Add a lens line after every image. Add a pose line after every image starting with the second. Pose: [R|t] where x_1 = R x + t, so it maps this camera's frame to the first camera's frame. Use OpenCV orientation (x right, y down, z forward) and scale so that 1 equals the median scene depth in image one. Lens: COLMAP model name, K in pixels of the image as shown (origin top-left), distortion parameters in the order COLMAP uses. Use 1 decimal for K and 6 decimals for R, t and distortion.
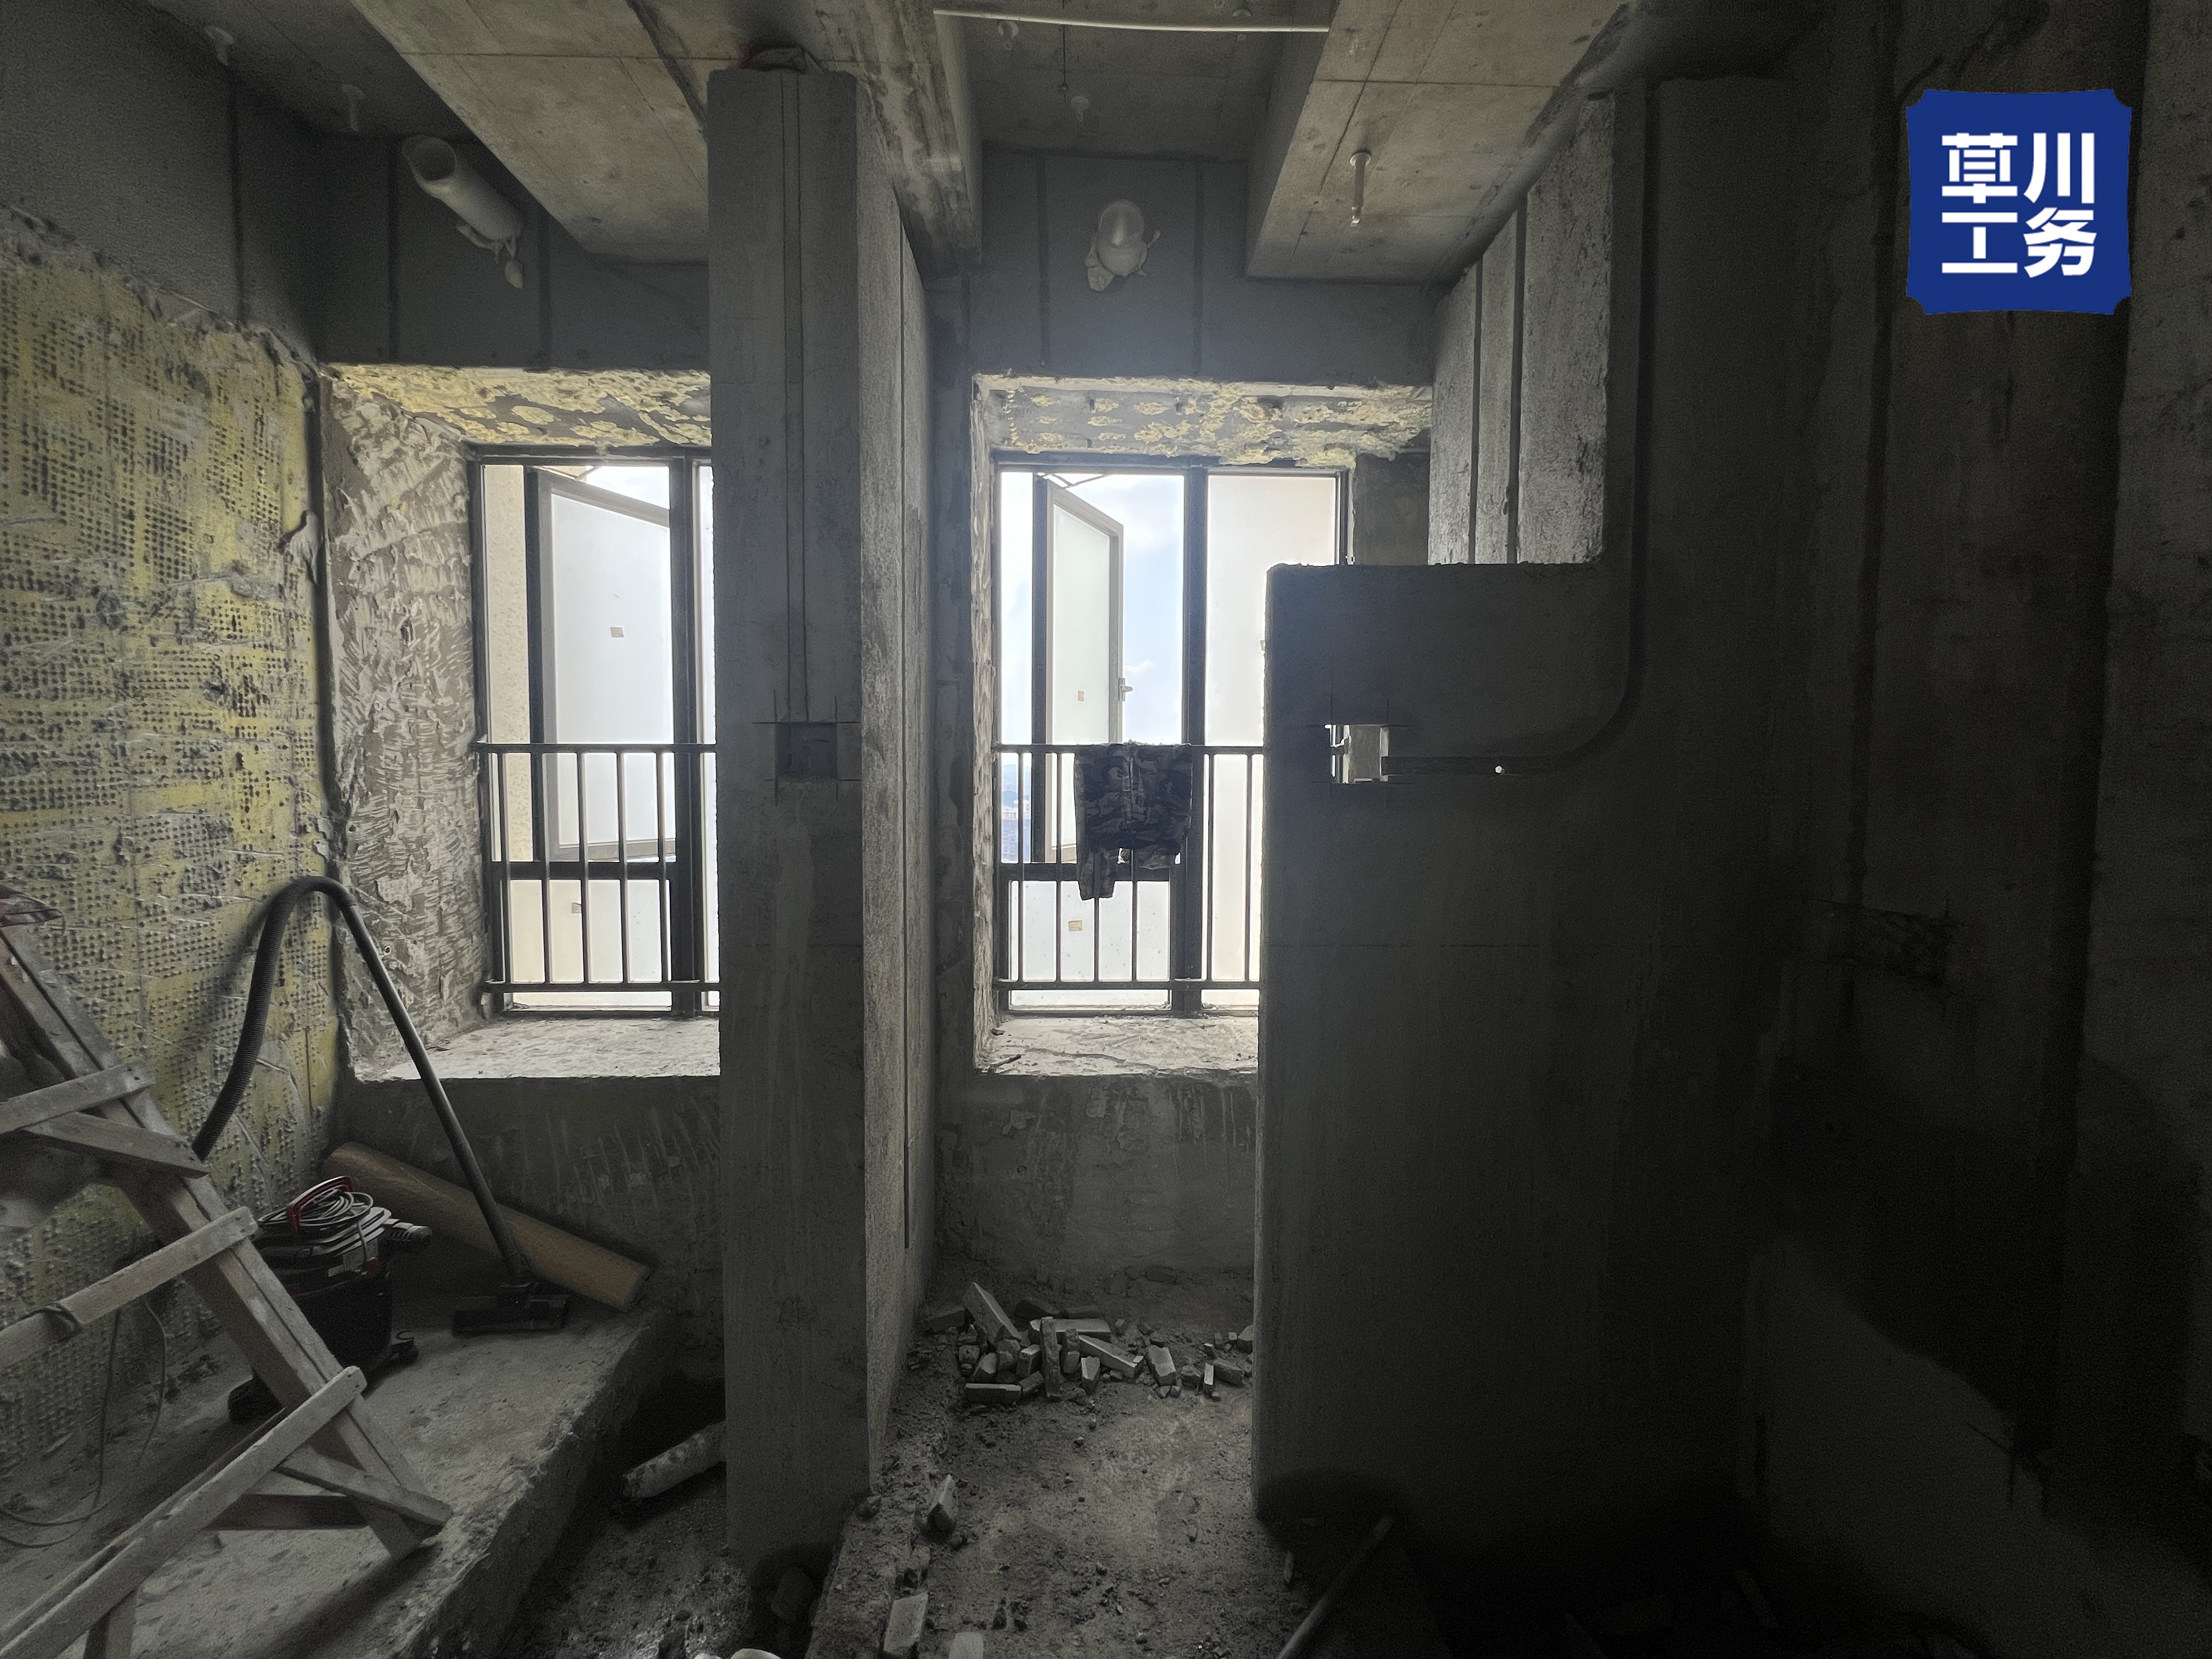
lens RADIAL K [[886.4, 0, 1103.7], [0, 886.4, 824.0], [0, 0, 1]] dist [-0.006303, 0.001946]
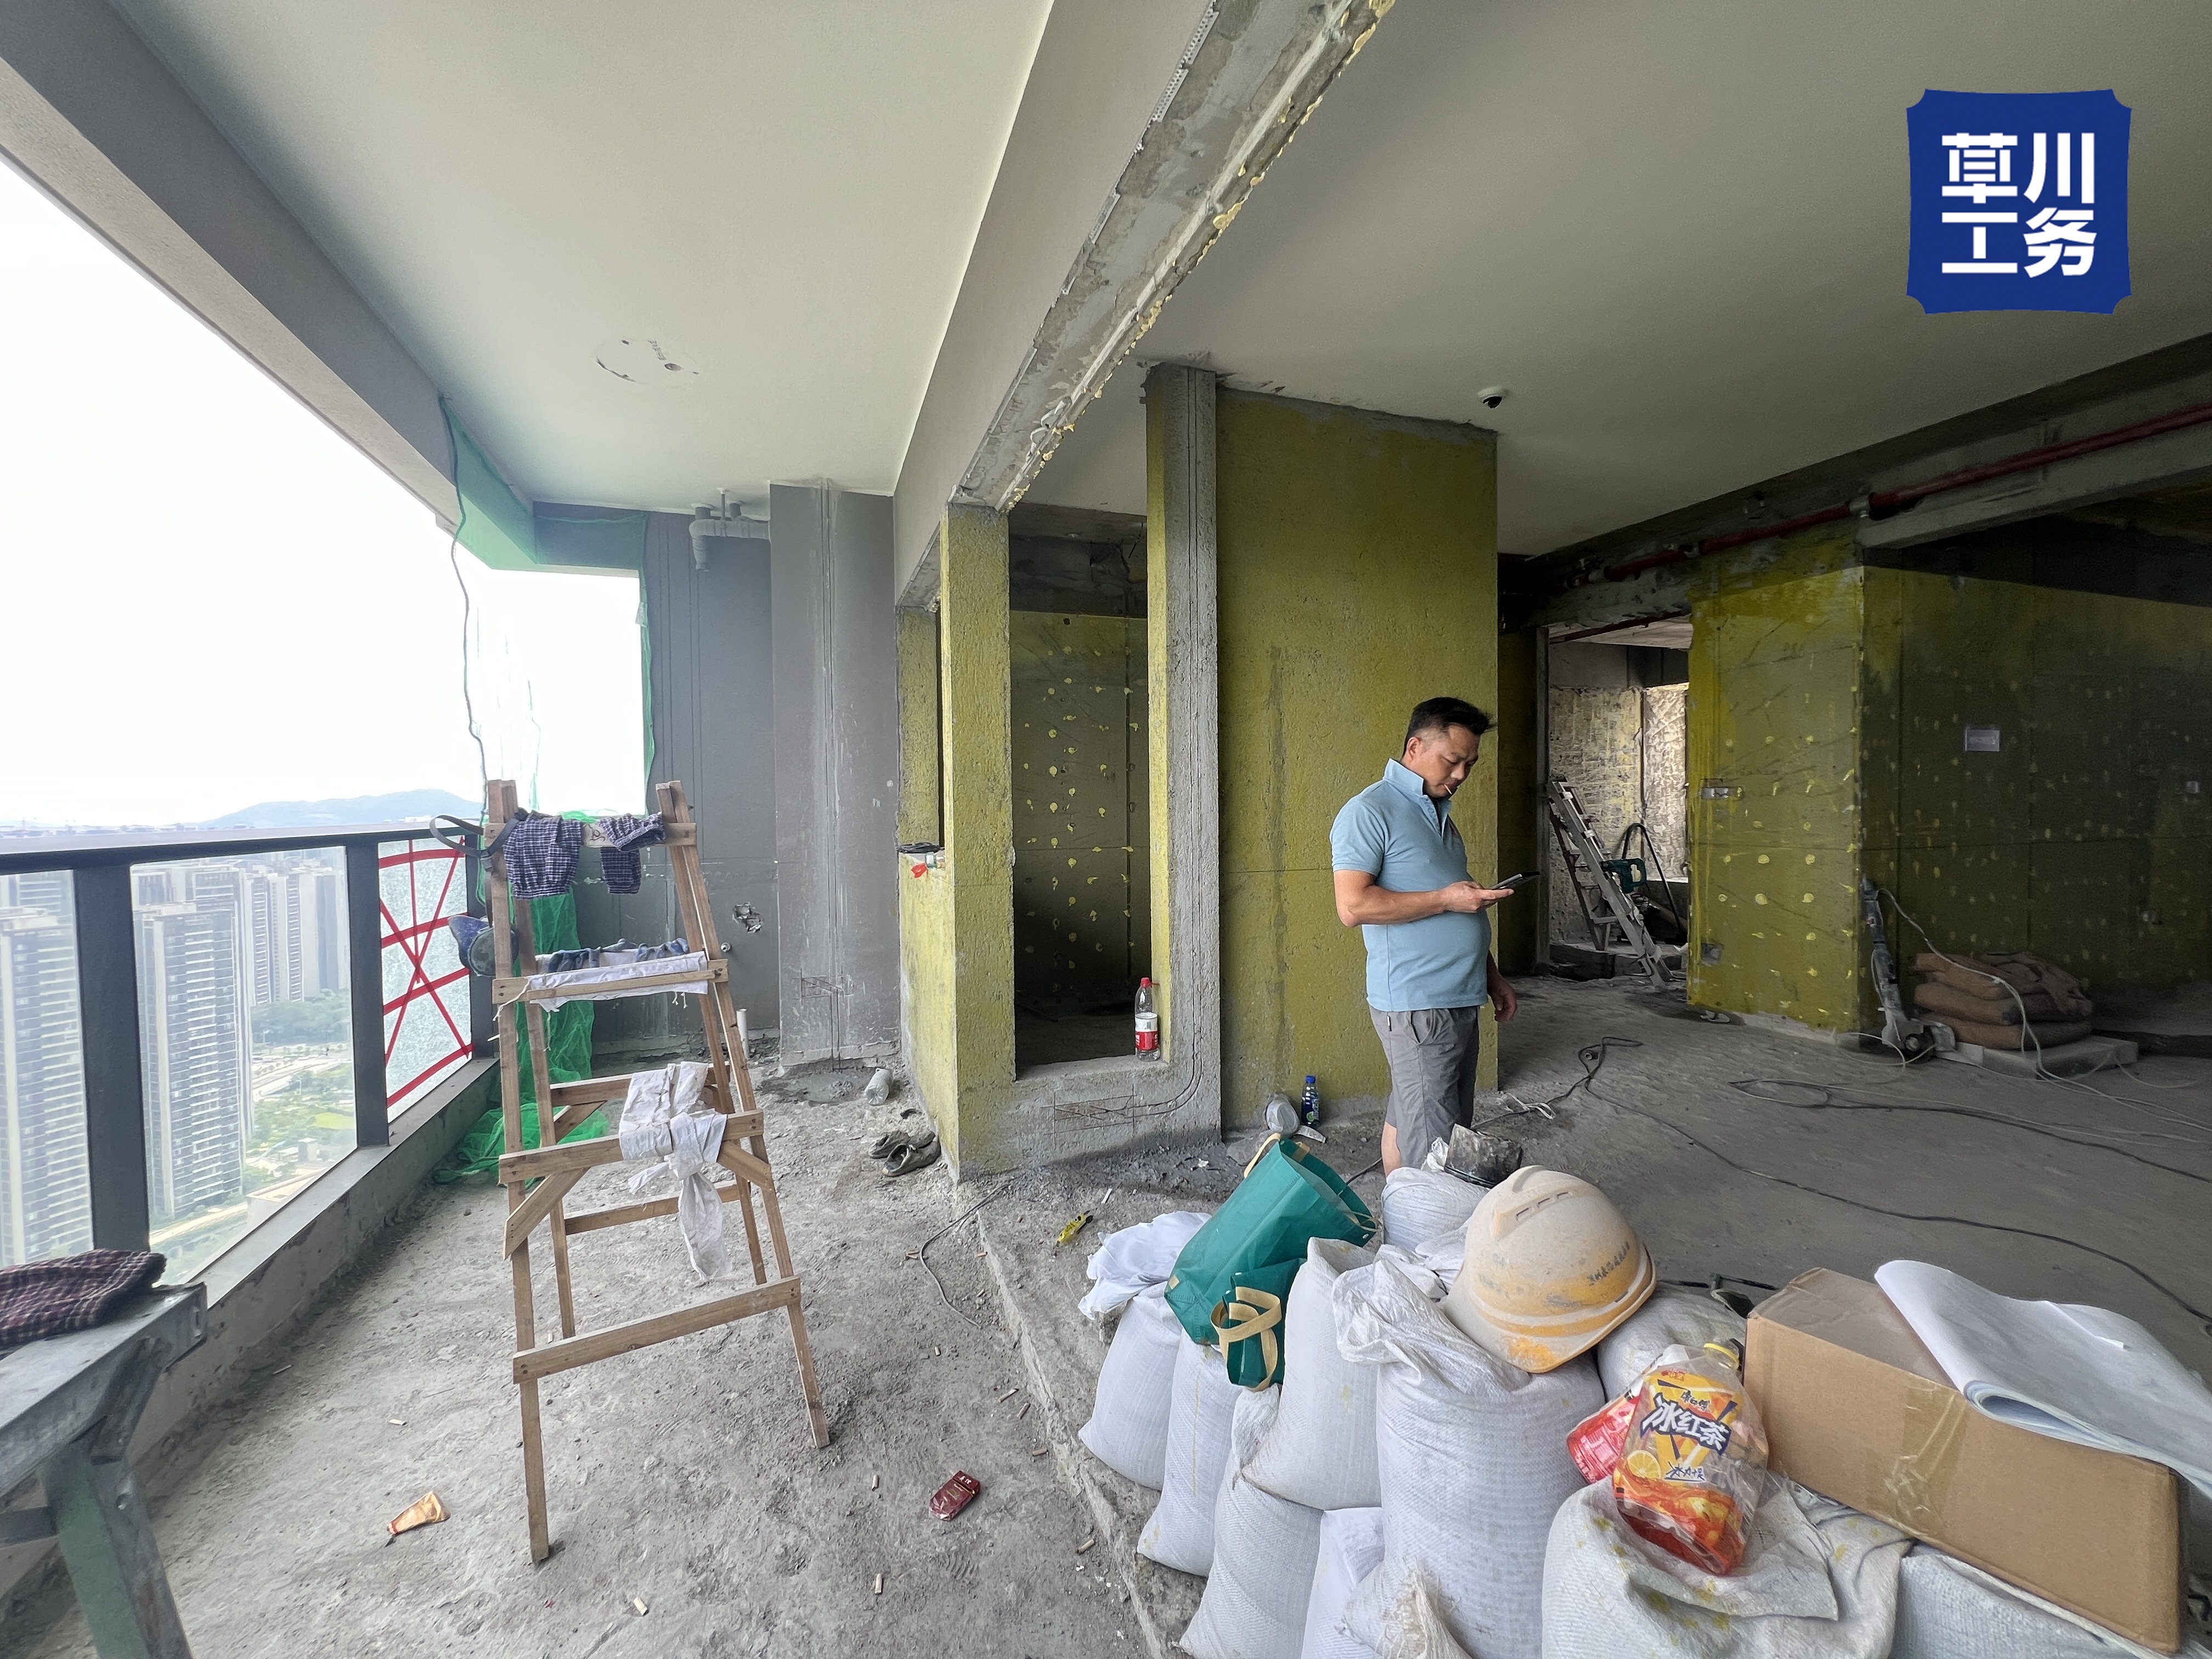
lens RADIAL K [[886.4, 0, 1103.1], [0, 886.4, 822.3], [0, 0, 1]] dist [-0.006303, 0.001946]
pose [[0.297862, 0.011682, -0.954538, 2.288431], [-0.038165, 0.999271, 0.000320, 0.158960], [0.953846, 0.036335, 0.298090, -2.597631]]
